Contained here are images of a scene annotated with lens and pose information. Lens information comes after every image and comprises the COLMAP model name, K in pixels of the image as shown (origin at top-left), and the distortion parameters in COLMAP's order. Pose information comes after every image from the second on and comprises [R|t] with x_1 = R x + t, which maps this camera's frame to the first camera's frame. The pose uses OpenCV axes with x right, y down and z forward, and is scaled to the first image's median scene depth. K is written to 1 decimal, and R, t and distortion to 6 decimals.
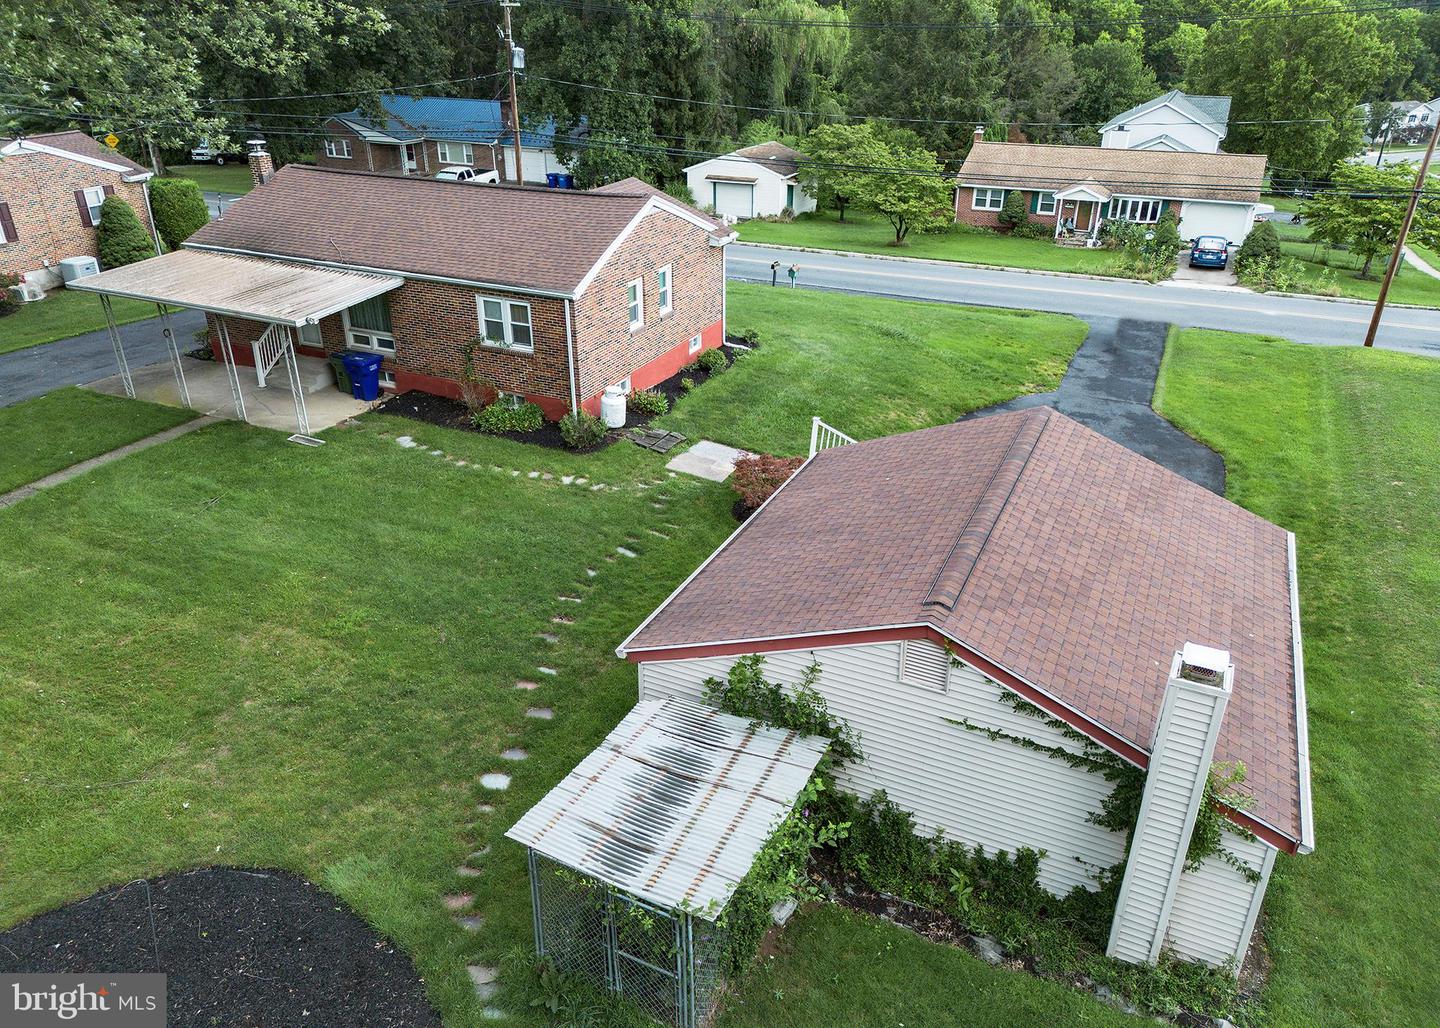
lens RADIAL K [[1015.8, 0, 718.1], [0, 1015.8, 518.1], [0, 0, 1]] dist [0.061203, -0.057149]
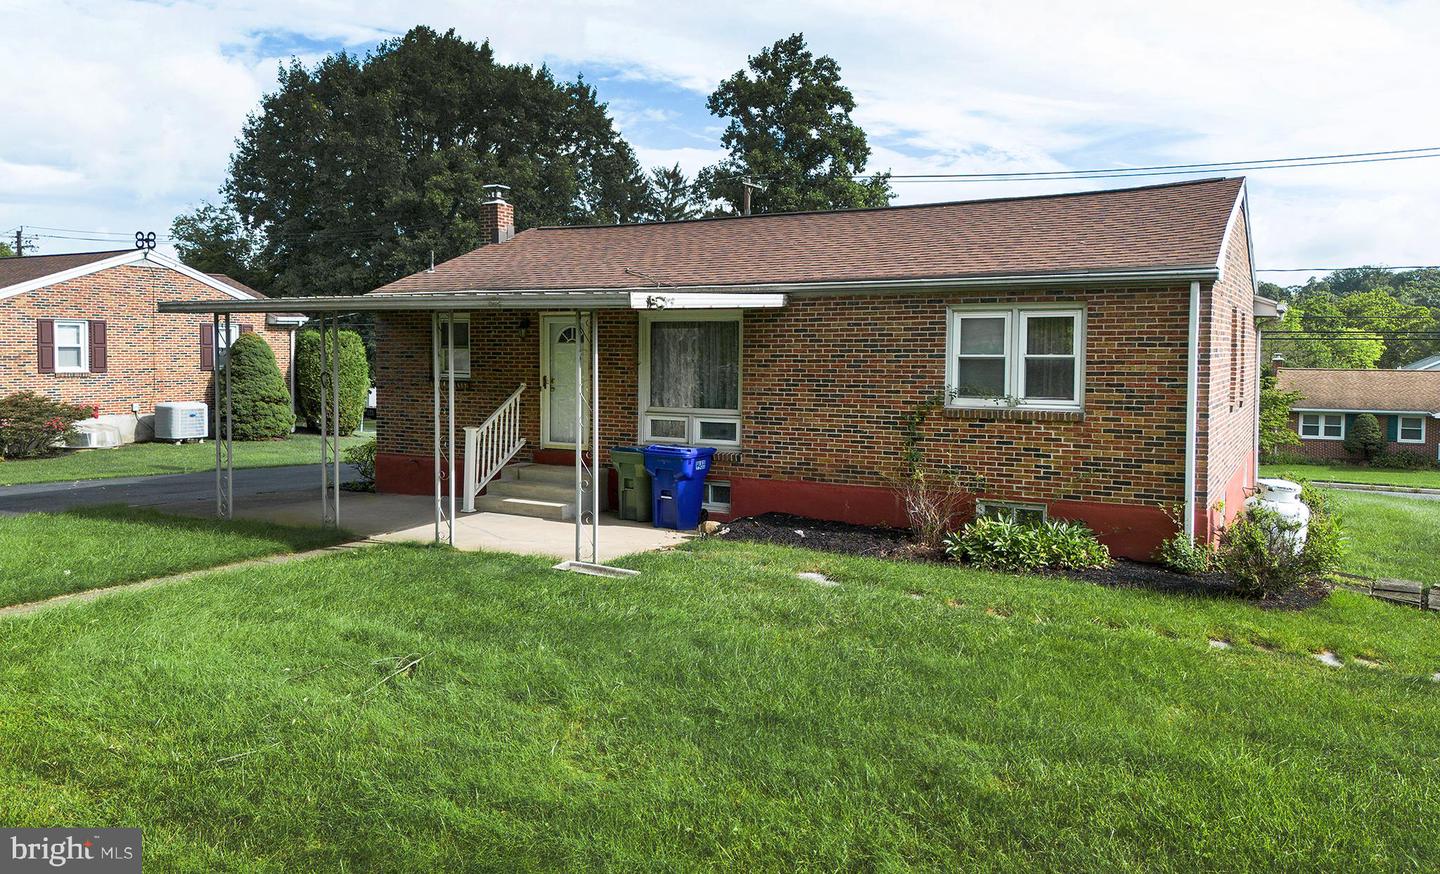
lens RADIAL K [[920.9, 0, 695.4], [0, 920.9, 465.1], [0, 0, 1]] dist [0.035580, -0.004449]
pose [[0.998943, 0.032380, -0.032619, -0.364541], [-0.042664, 0.917242, -0.396038, 0.040672], [0.017096, 0.397011, 0.917655, 0.647570]]
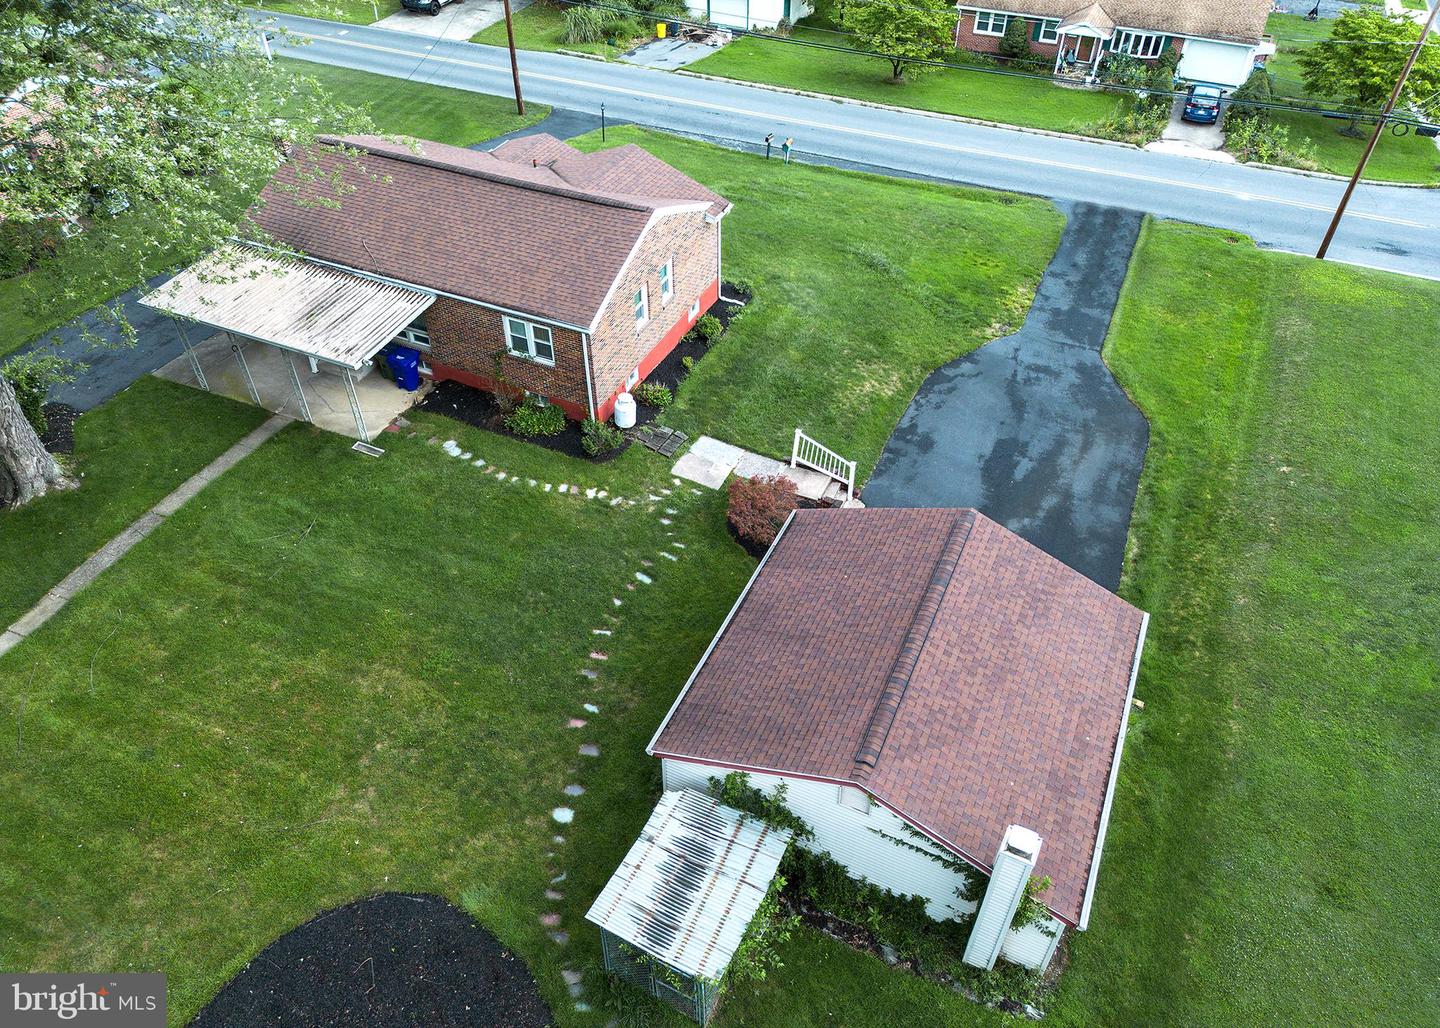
lens RADIAL K [[1015.8, 0, 718.1], [0, 1015.8, 518.1], [0, 0, 1]] dist [0.061203, -0.057149]
pose [[0.999978, -0.005700, 0.003472, -0.001408], [0.004529, 0.961620, 0.274346, -0.330603], [-0.004903, -0.274324, 0.961625, -0.166736]]
